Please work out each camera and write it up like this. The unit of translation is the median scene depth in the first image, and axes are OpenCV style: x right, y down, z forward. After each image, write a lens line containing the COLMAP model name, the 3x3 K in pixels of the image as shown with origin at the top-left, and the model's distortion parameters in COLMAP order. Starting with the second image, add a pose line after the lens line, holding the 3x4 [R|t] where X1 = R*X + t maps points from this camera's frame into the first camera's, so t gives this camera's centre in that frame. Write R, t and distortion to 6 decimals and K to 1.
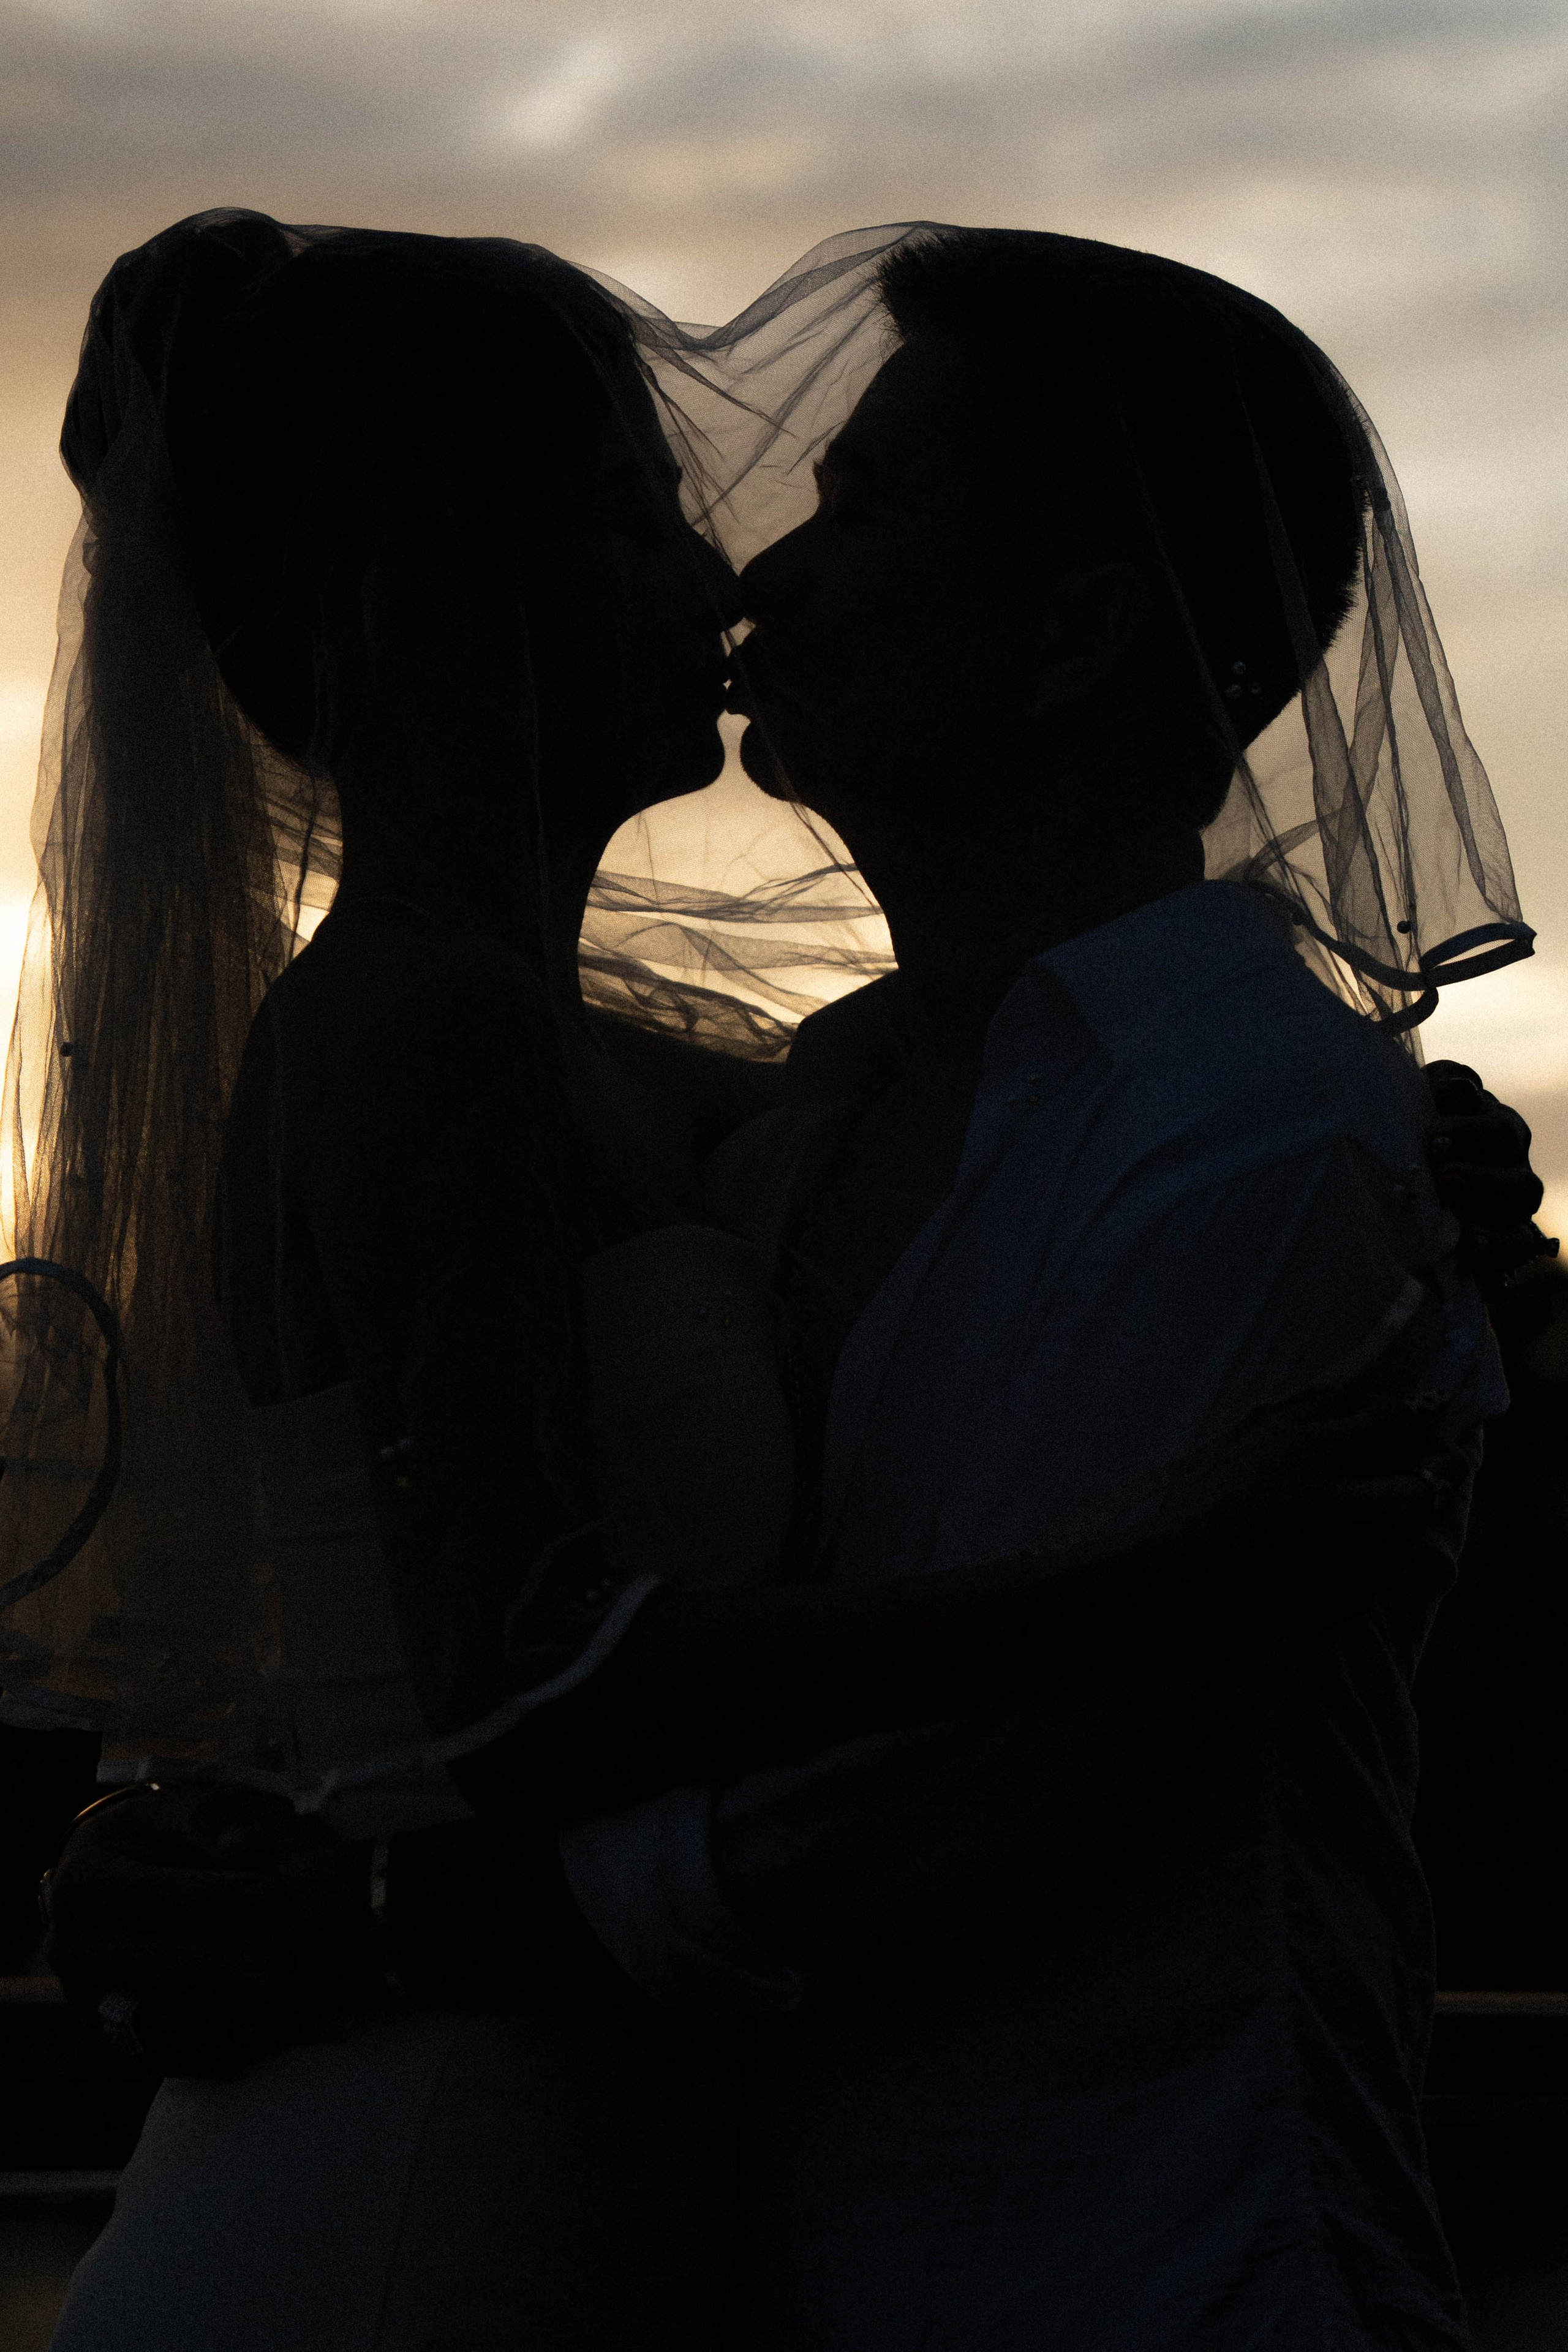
lens RADIAL K [[6706.1, 0, 779.7], [0, 6706.1, 1174.9], [0, 0, 1]] dist [0.152893, 0.000000]
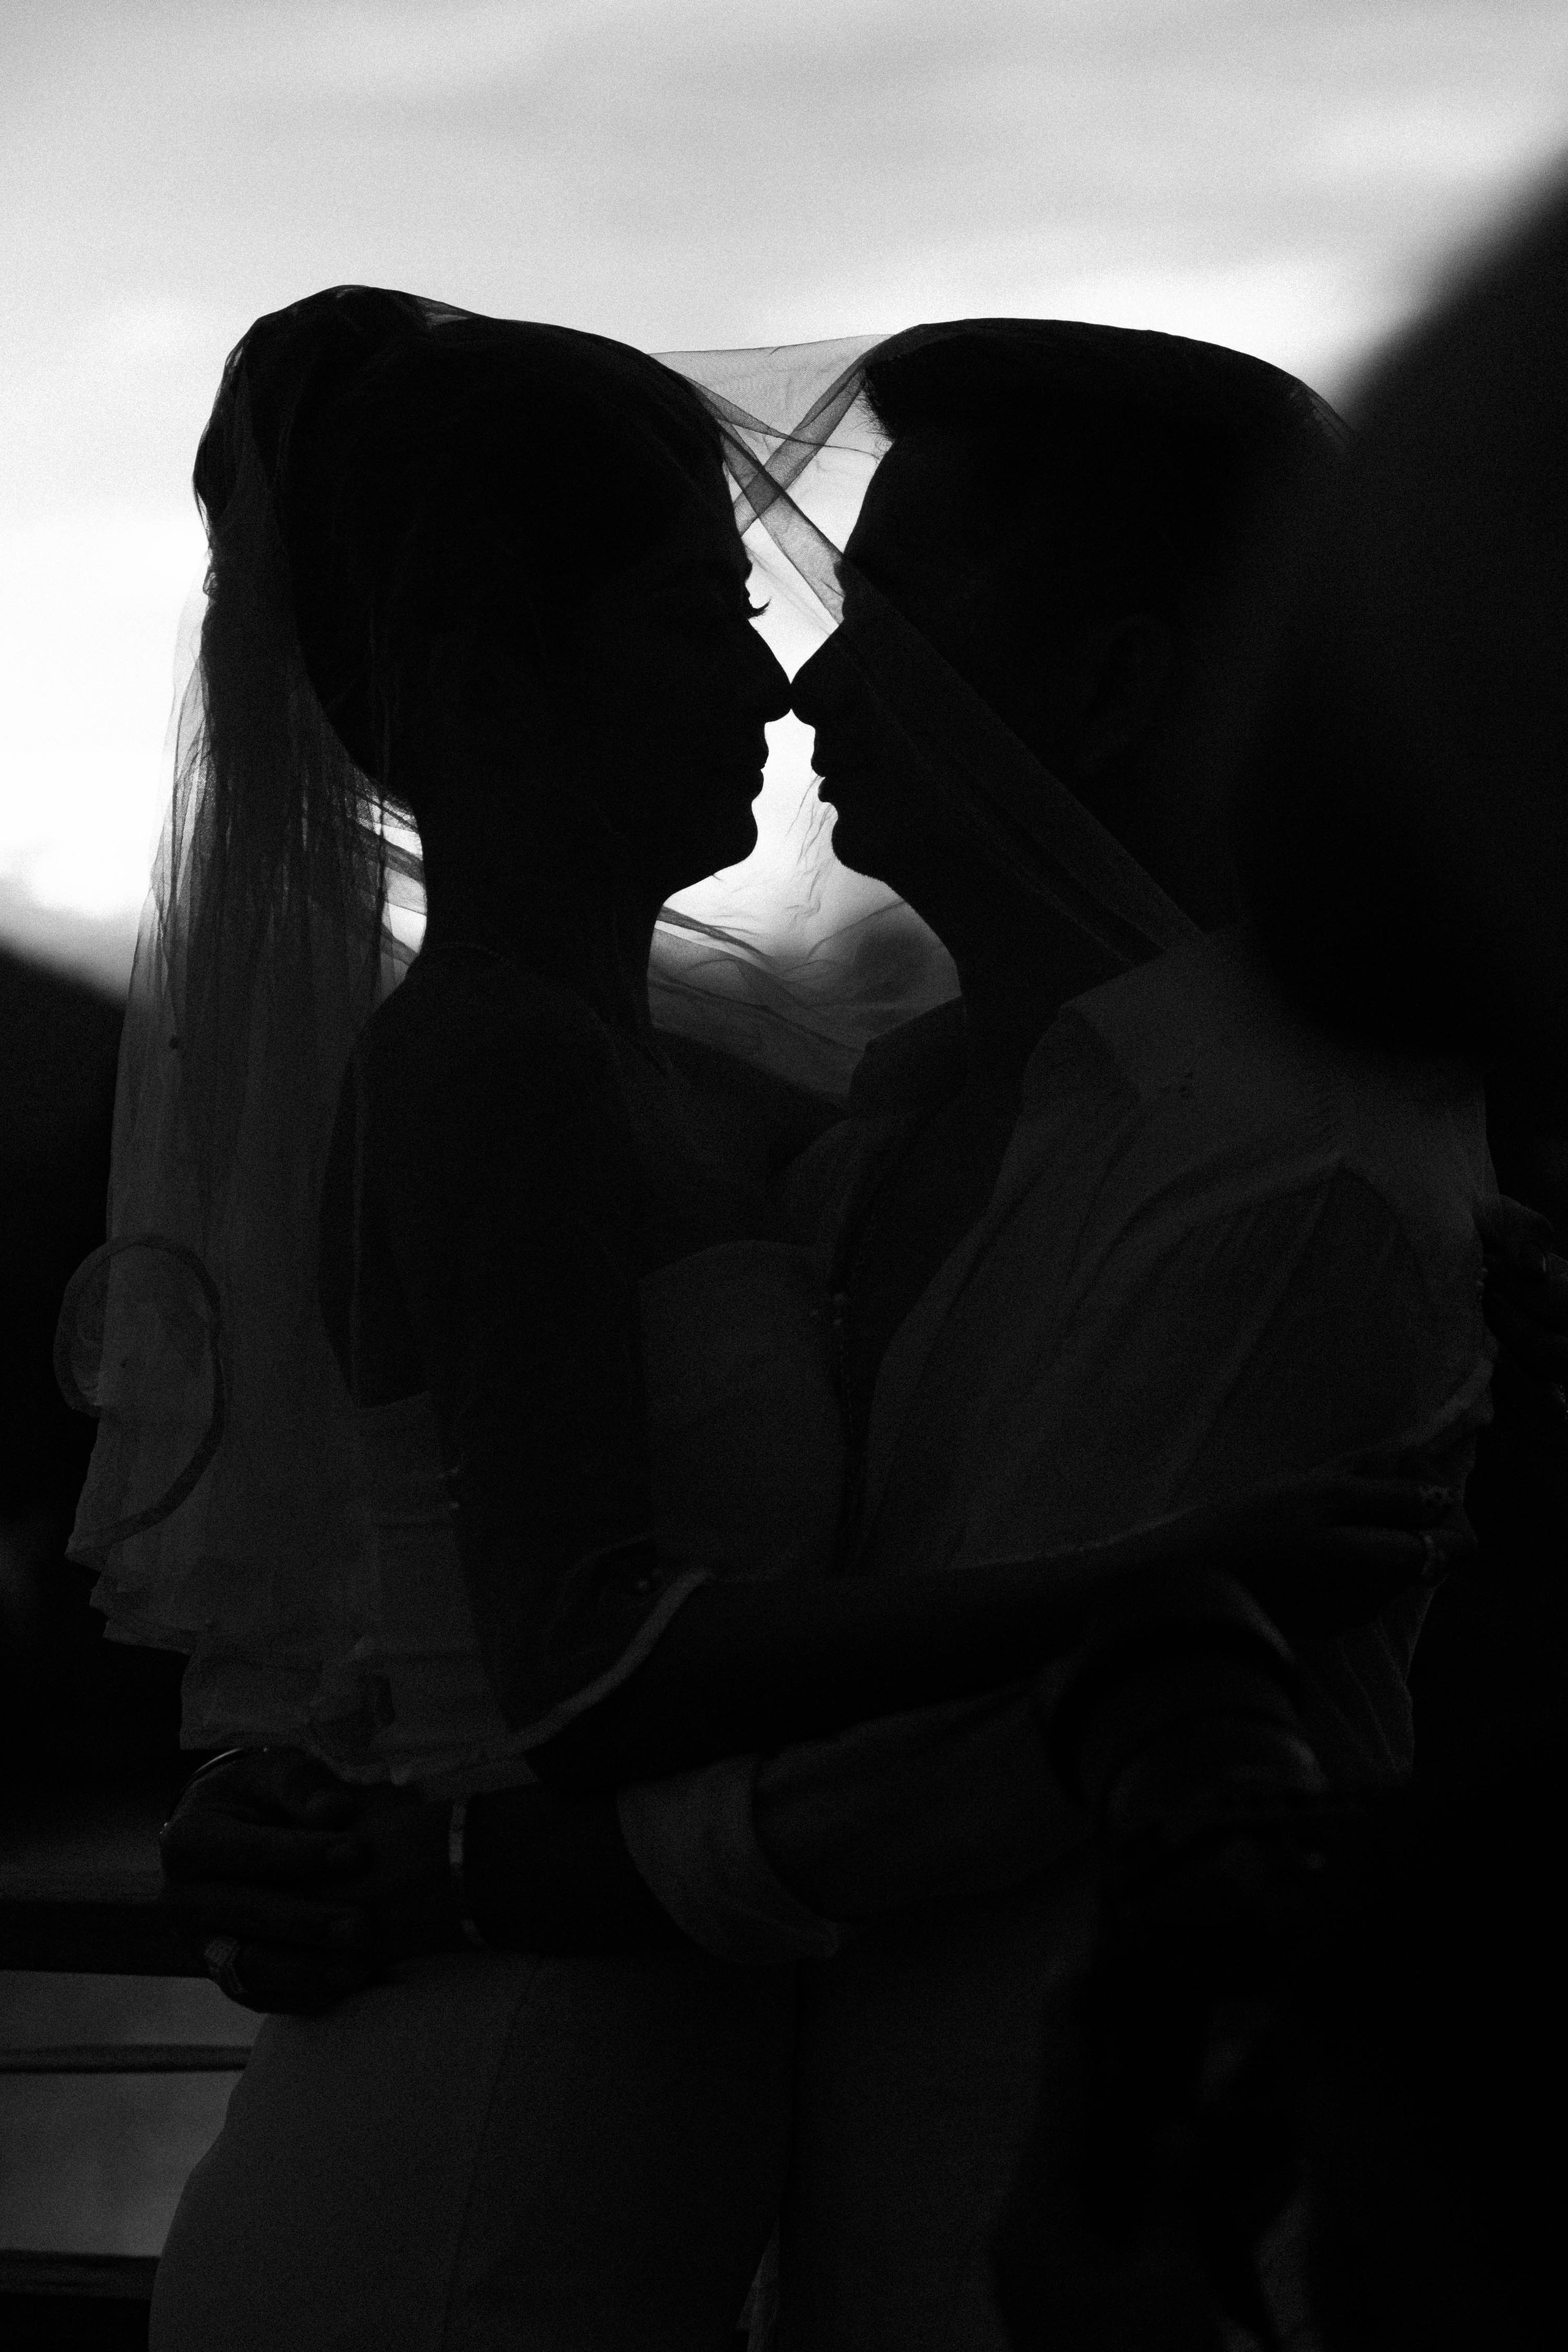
lens RADIAL K [[6706.1, 0, 787.8], [0, 6706.1, 1177.5], [0, 0, 1]] dist [0.152893, 0.000000]
pose [[0.999804, 0.013536, -0.014416, 0.009093], [-0.013398, 0.999864, 0.009610, -0.014430], [0.014544, -0.009415, 0.999850, -0.101244]]
